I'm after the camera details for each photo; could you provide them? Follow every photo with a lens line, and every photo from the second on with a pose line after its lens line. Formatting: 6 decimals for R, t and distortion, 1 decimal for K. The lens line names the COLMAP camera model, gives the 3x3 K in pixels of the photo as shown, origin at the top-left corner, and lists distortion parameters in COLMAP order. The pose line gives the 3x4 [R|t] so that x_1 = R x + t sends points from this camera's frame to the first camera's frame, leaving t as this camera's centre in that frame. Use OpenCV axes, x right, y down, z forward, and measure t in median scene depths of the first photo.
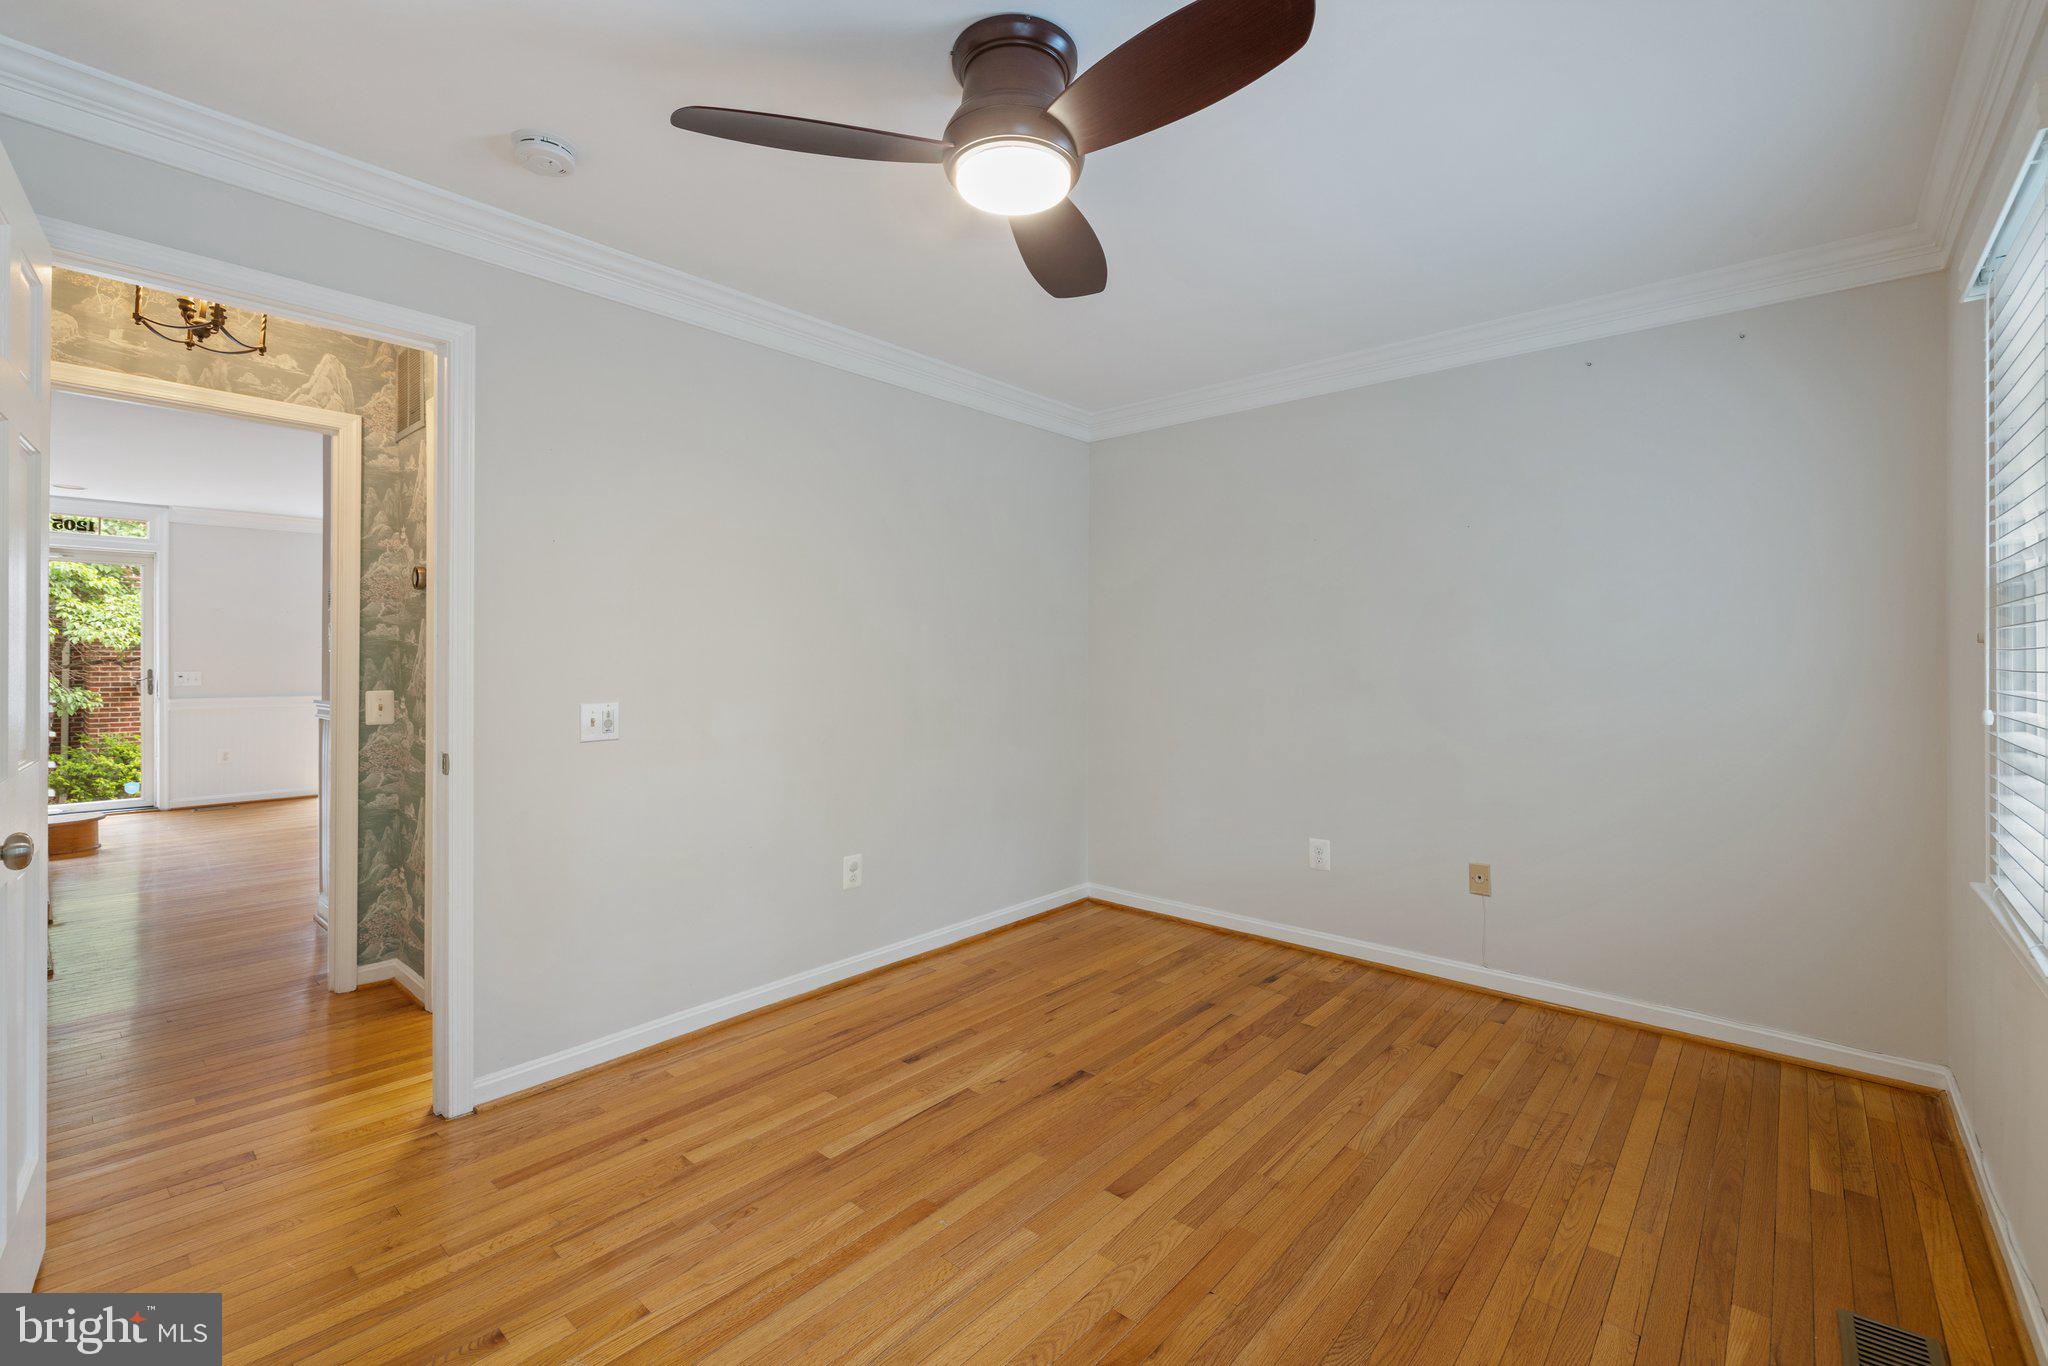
lens RADIAL K [[863.3, 0, 1010.3], [0, 863.3, 668.7], [0, 0, 1]] dist [-0.012827, -0.000947]
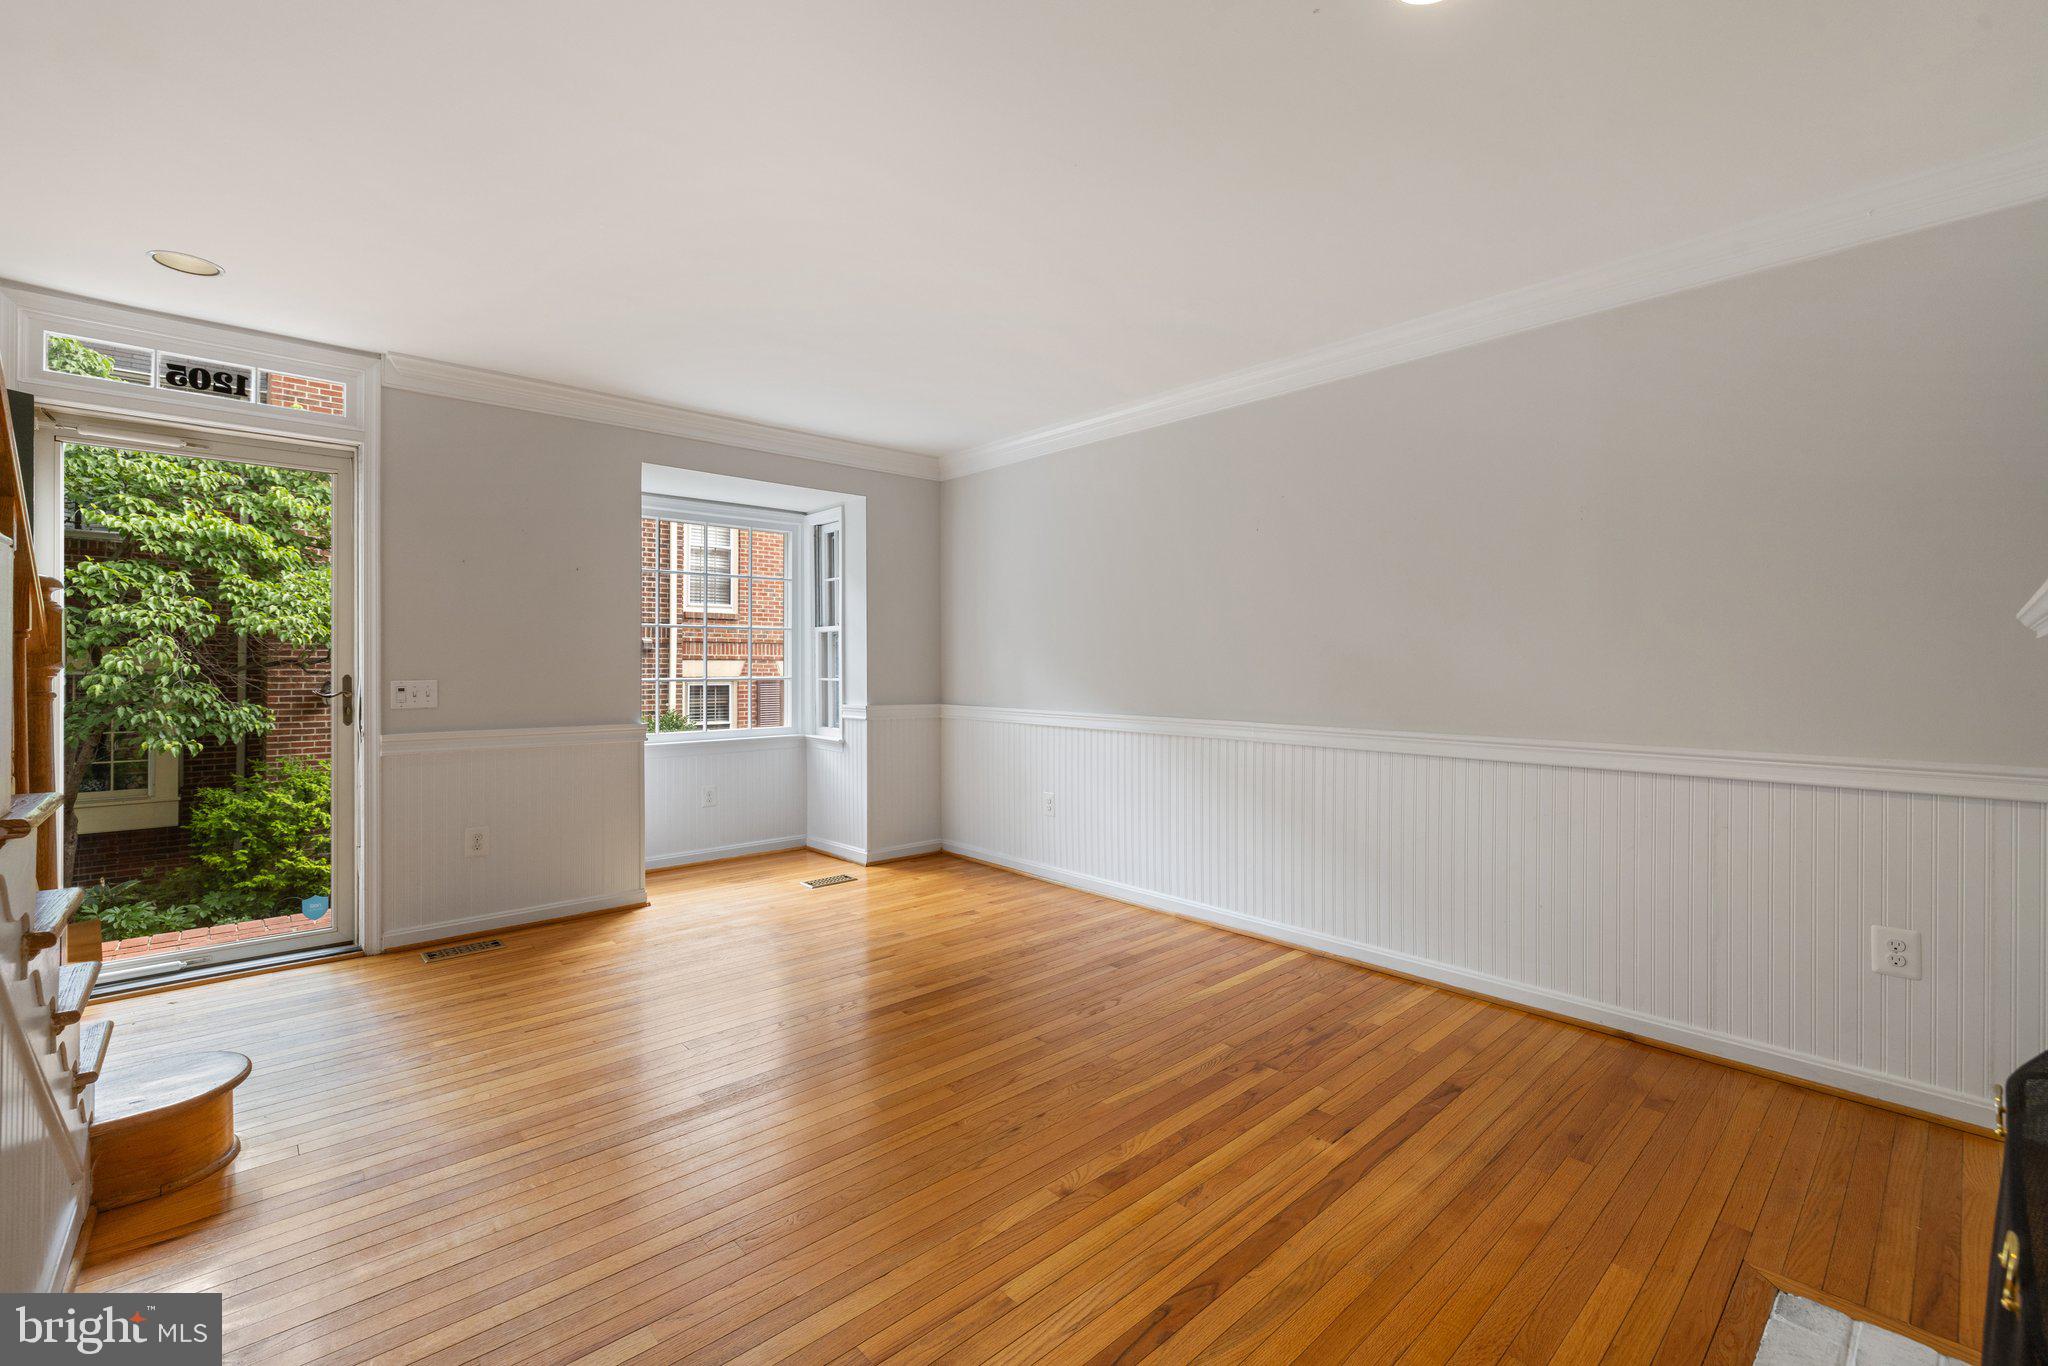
lens RADIAL K [[863.3, 0, 1013.3], [0, 863.3, 665.4], [0, 0, 1]] dist [-0.012827, -0.000947]
pose [[0.993001, -0.002117, -0.118085, -0.373769], [0.001594, 0.999989, -0.004523, -0.001498], [0.118093, 0.004303, 0.992993, 0.362834]]
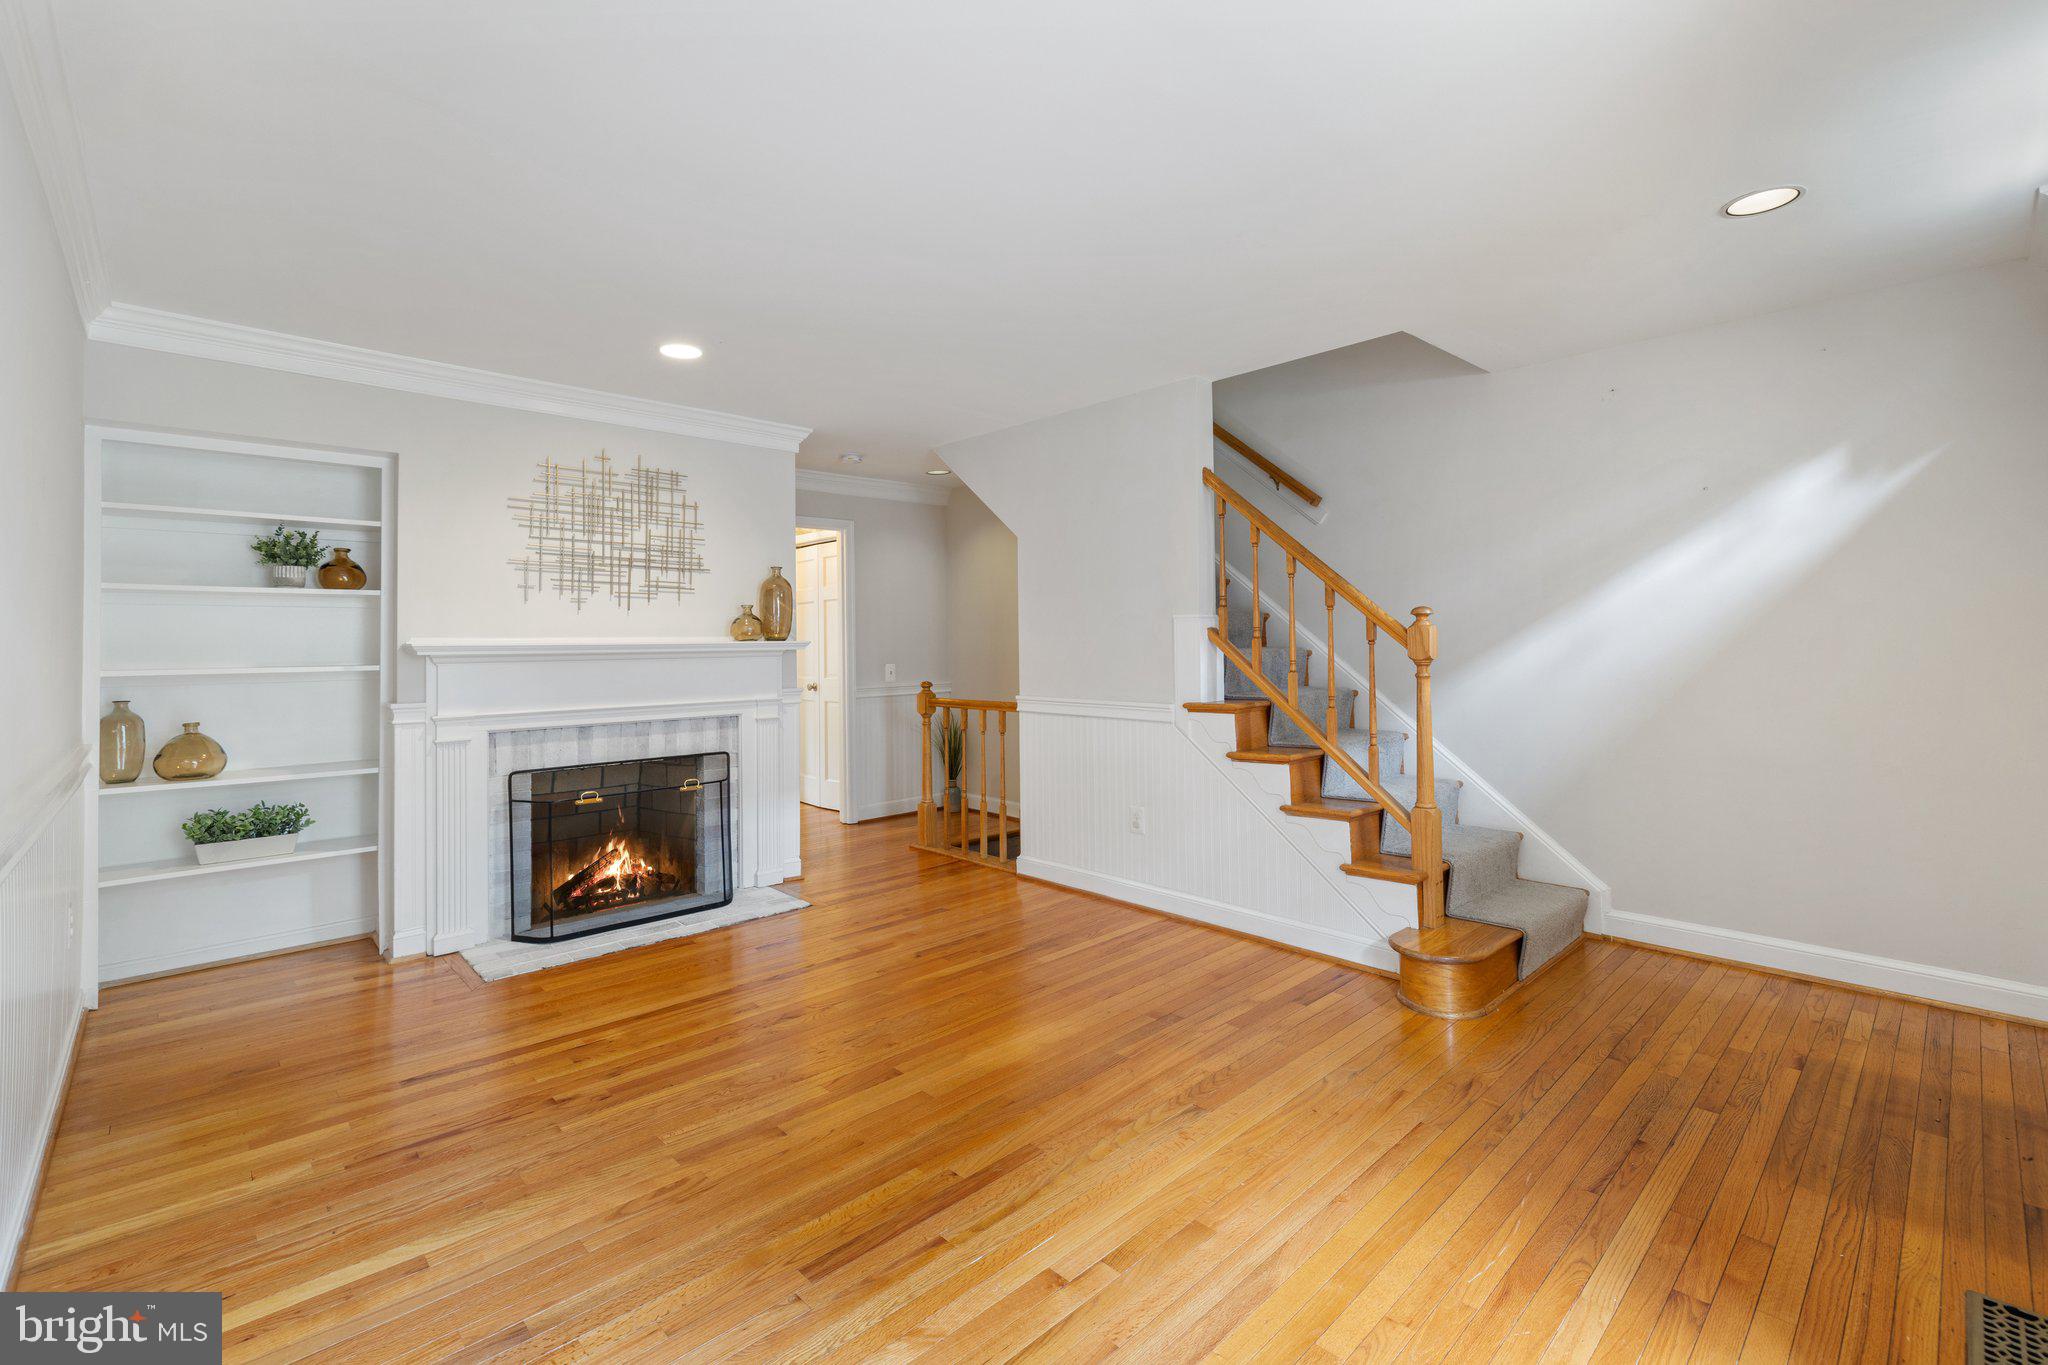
lens RADIAL K [[902.8, 0, 1001.4], [0, 902.8, 633.4], [0, 0, 1]] dist [0.001267, 0.000747]
pose [[-0.993117, 0.007334, 0.116894, -0.482475], [0.006731, 0.999962, -0.005548, -0.011322], [-0.116931, -0.004723, -0.993129, 0.861406]]
